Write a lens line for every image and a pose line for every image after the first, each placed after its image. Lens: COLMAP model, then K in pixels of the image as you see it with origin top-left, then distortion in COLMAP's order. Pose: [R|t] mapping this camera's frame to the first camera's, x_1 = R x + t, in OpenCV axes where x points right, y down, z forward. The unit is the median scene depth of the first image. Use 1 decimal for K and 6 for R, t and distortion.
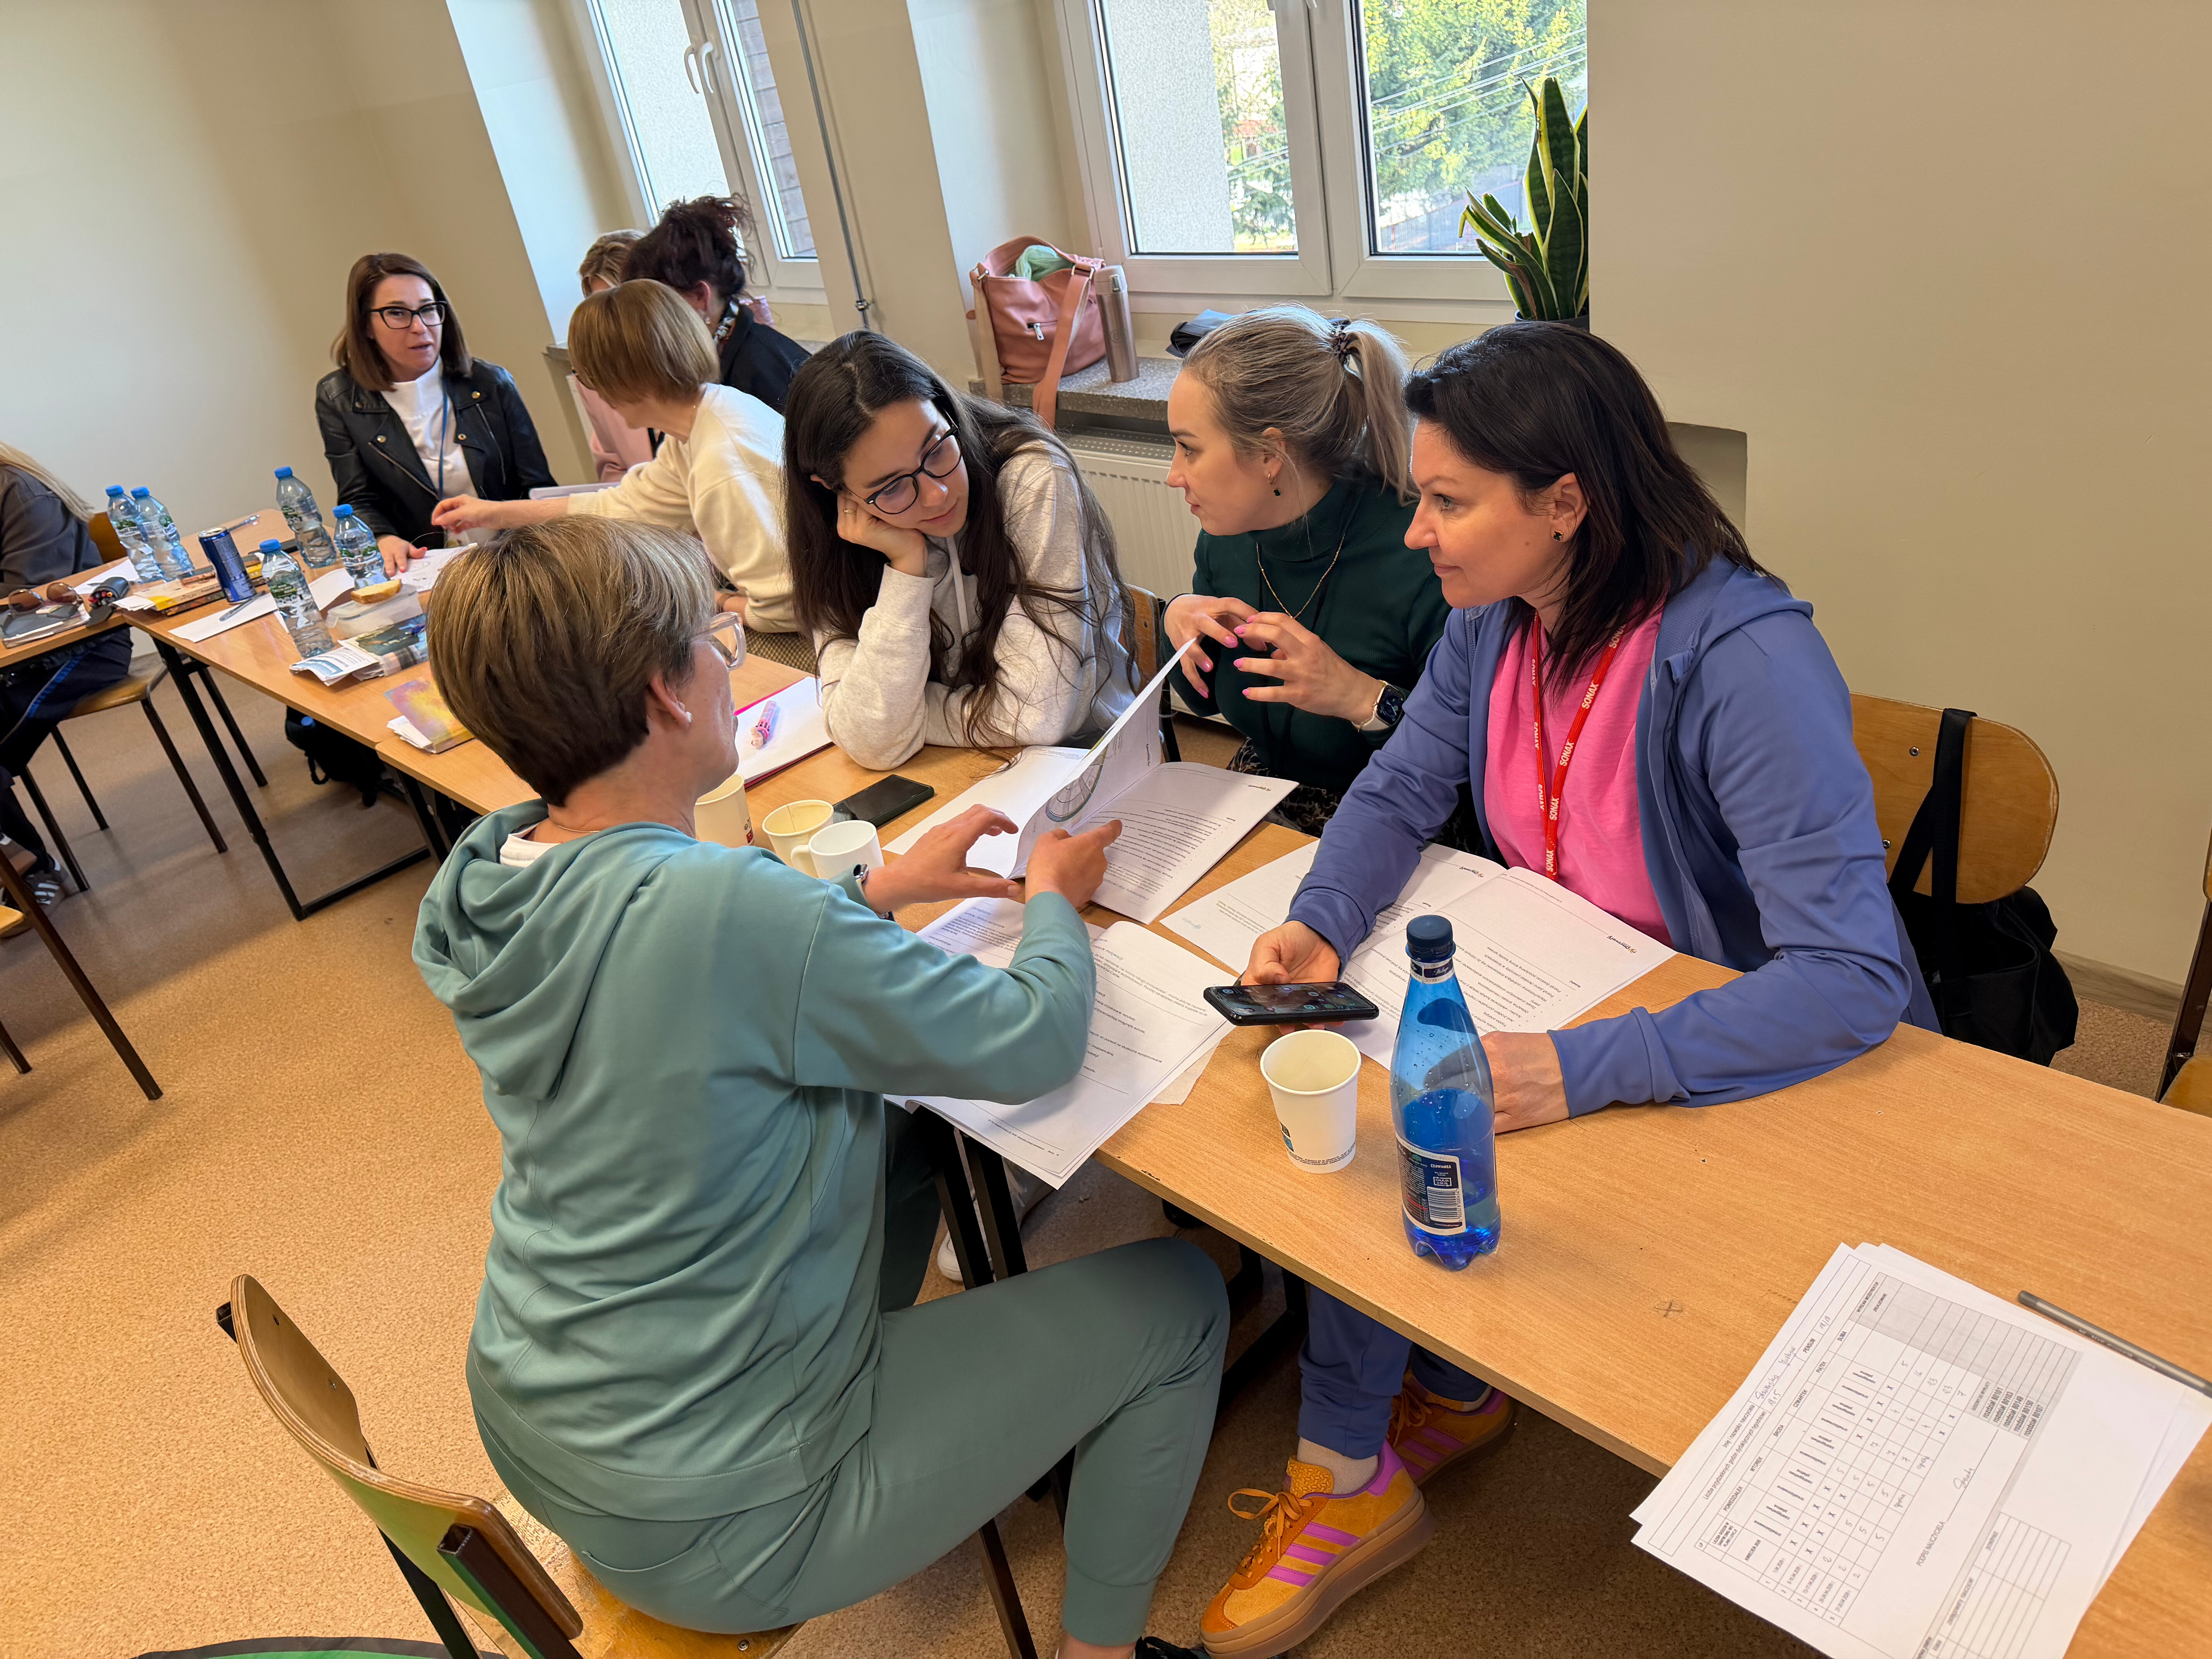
lens RADIAL K [[1552.9, 0, 1103.9], [0, 1552.9, 836.6], [0, 0, 1]] dist [0.006318, -0.018530]
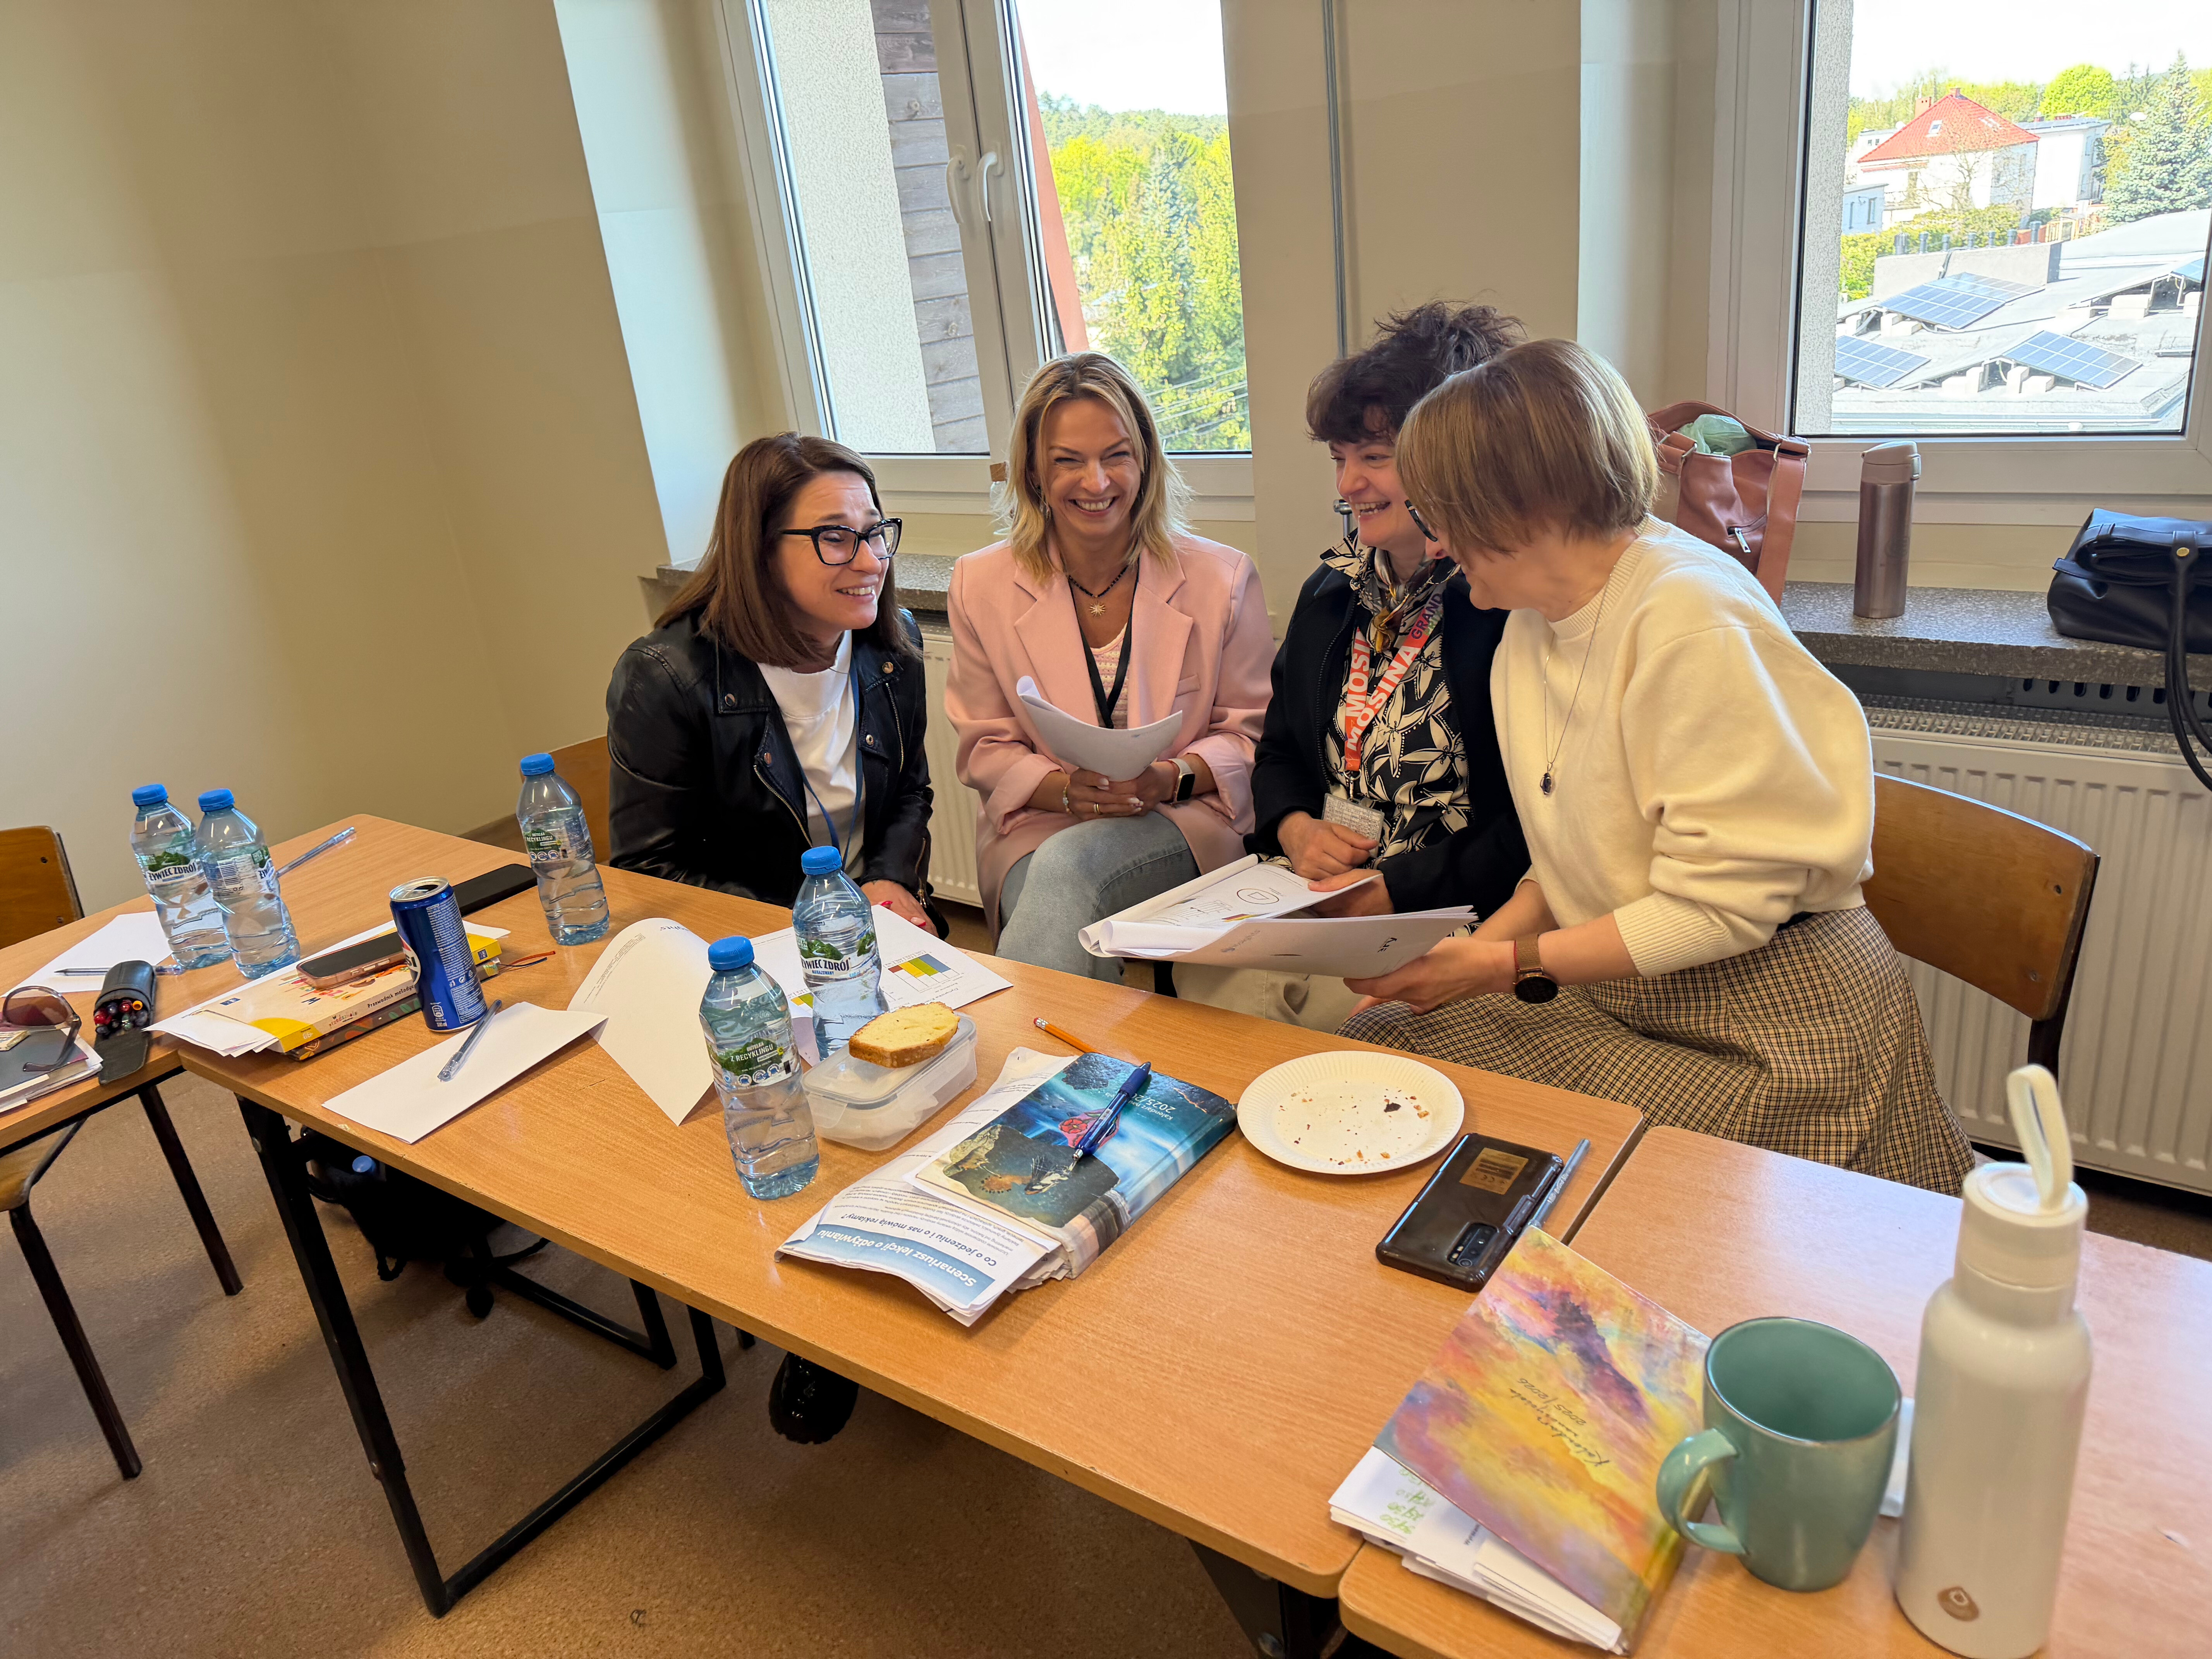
lens RADIAL K [[1552.9, 0, 1110.5], [0, 1552.9, 823.2], [0, 0, 1]] dist [0.006318, -0.018530]
pose [[0.988230, -0.005186, 0.152890, -0.390360], [0.030424, 0.986124, -0.163199, -0.117081], [-0.149922, 0.165929, 0.974675, 0.443008]]
